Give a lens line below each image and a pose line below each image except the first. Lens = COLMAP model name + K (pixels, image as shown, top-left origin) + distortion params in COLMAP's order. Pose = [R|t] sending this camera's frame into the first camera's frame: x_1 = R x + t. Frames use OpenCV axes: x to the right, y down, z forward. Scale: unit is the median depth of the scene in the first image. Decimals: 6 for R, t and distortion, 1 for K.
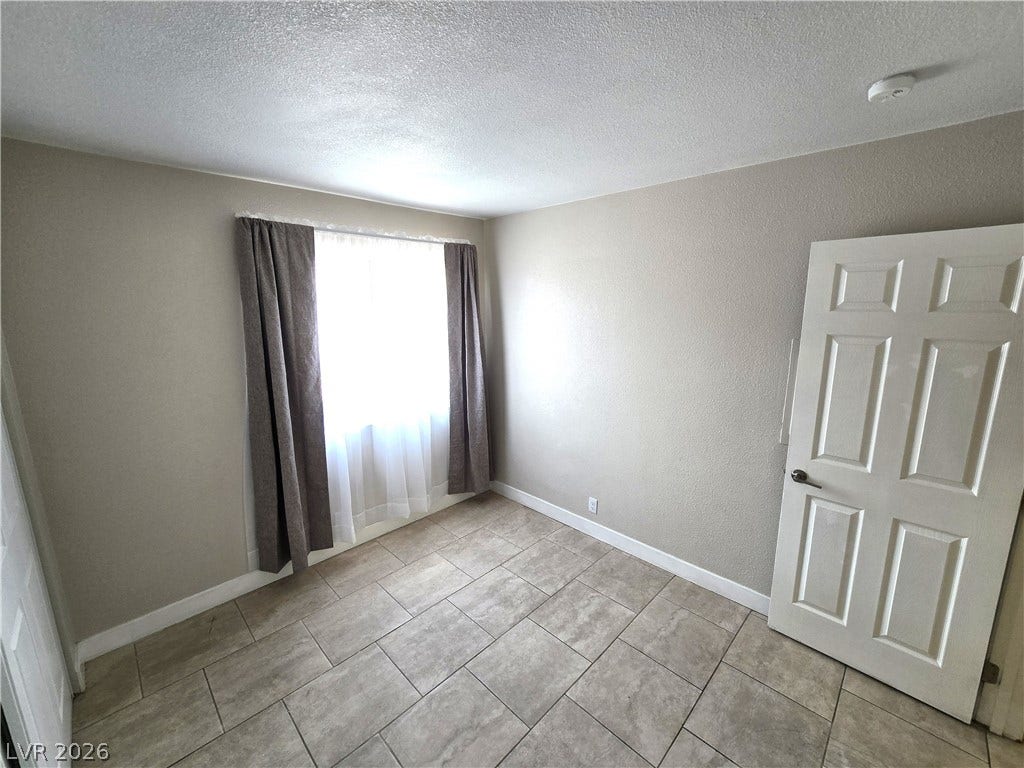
lens RADIAL K [[421.6, 0, 519.8], [0, 421.6, 378.7], [0, 0, 1]] dist [-0.000241, -0.000434]
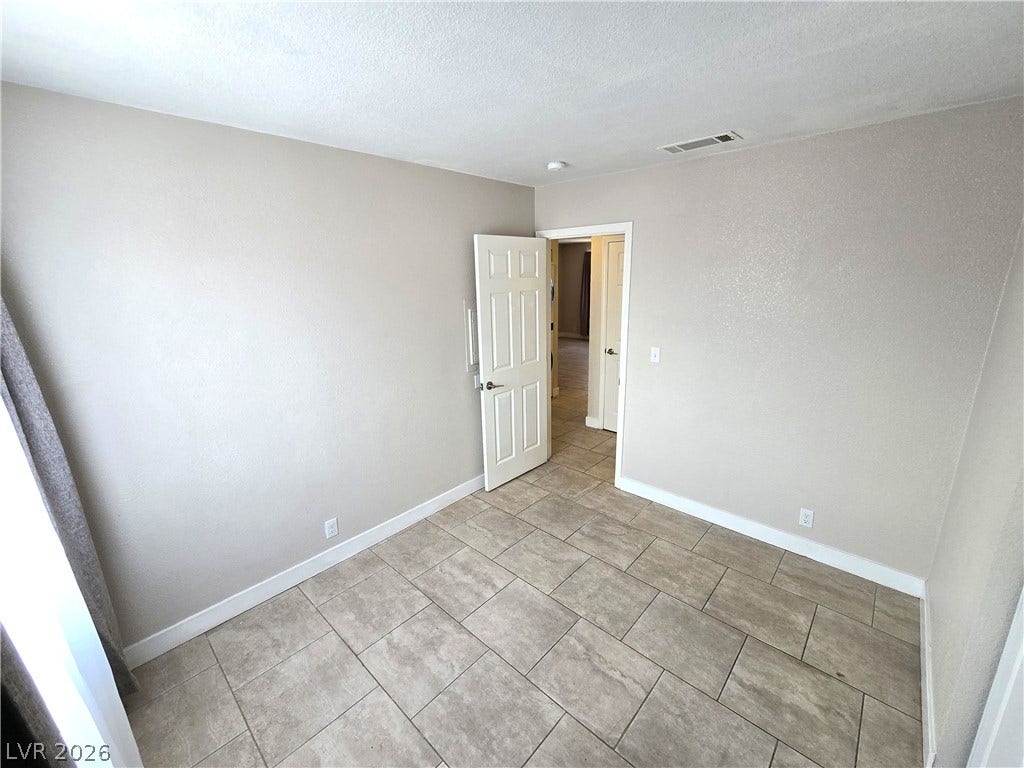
lens RADIAL K [[421.6, 0, 519.8], [0, 421.6, 378.7], [0, 0, 1]] dist [-0.000241, -0.000434]
pose [[-0.032675, -0.241490, 0.969853, -0.758312], [0.205947, 0.947920, 0.242967, -0.133693], [-0.978017, 0.207677, 0.018761, 0.757802]]
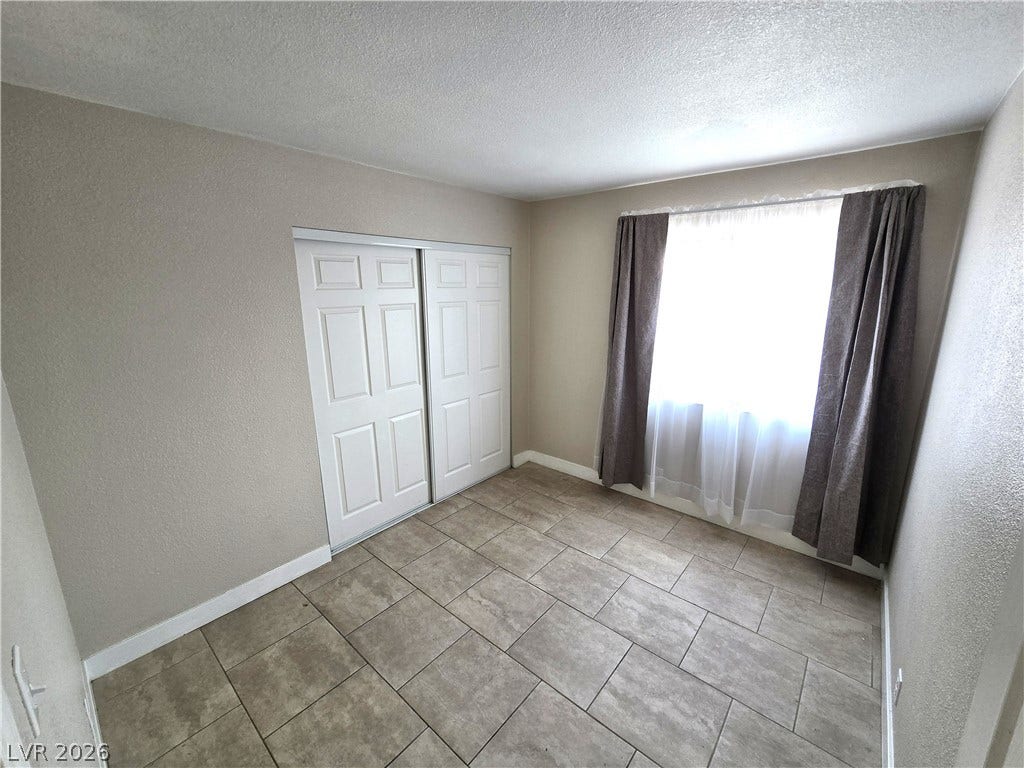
lens RADIAL K [[421.6, 0, 519.8], [0, 421.6, 378.7], [0, 0, 1]] dist [-0.000241, -0.000434]
pose [[0.070728, 0.221693, -0.972548, 0.735897], [-0.186261, 0.960776, 0.205464, -0.094573], [0.979951, 0.166616, 0.109247, 0.594231]]
